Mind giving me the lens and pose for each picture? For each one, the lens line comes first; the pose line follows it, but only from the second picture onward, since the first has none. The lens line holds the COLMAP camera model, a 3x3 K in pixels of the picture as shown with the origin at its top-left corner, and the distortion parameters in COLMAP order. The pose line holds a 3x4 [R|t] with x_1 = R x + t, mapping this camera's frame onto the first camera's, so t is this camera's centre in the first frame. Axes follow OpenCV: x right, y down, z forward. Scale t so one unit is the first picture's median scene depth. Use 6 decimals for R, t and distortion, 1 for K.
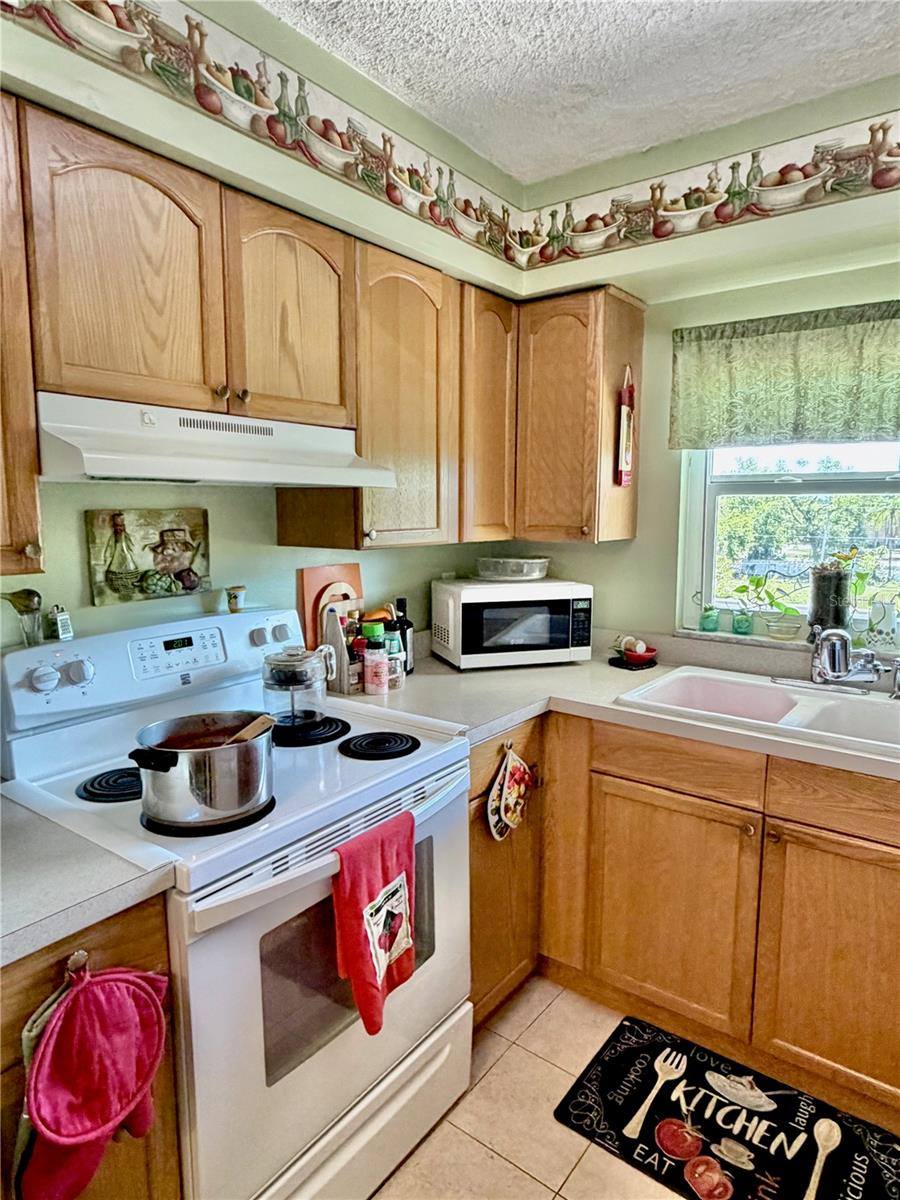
lens RADIAL K [[730.4, 0, 448.4], [0, 730.4, 598.9], [0, 0, 1]] dist [0.003284, 0.000193]
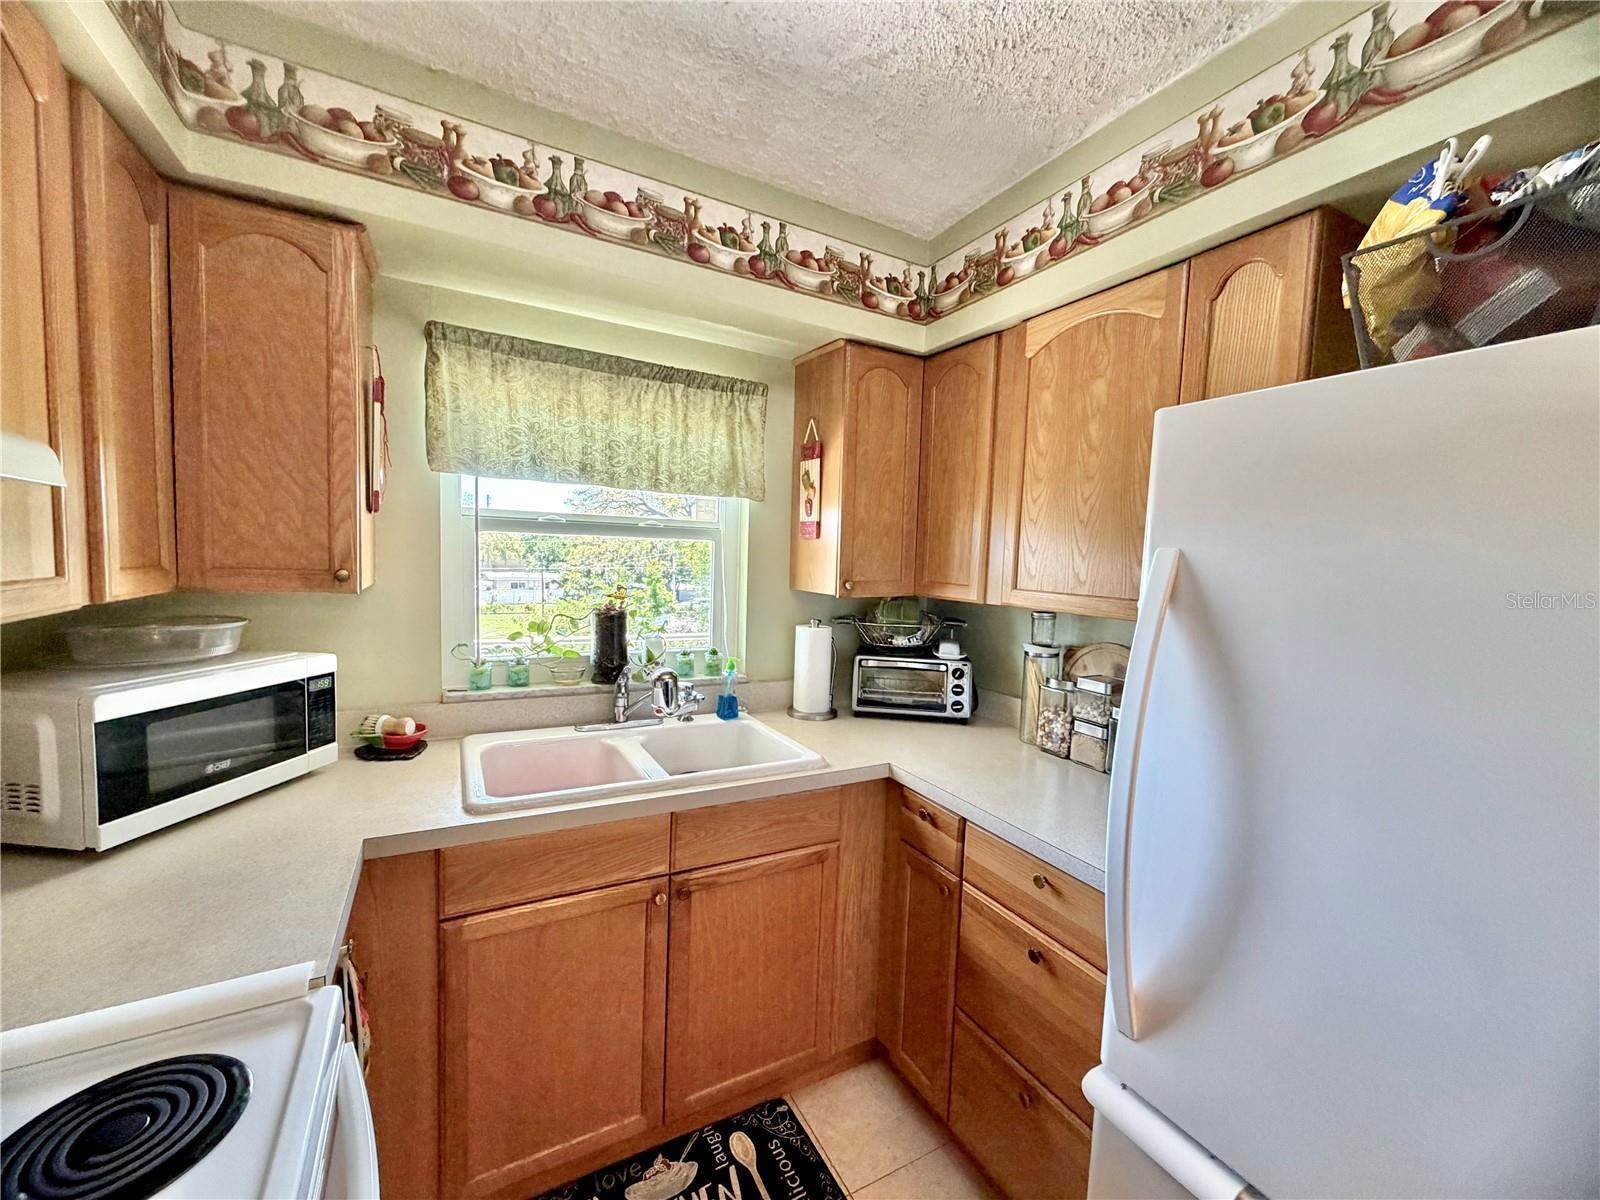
lens RADIAL K [[639.2, 0, 799.4], [0, 639.2, 604.5], [0, 0, 1]] dist [0.000414, 0.000304]
pose [[0.410054, -0.057777, 0.910229, -0.190435], [0.080371, 0.996398, 0.027040, -0.051728], [-0.908513, 0.062068, 0.413220, 0.396241]]
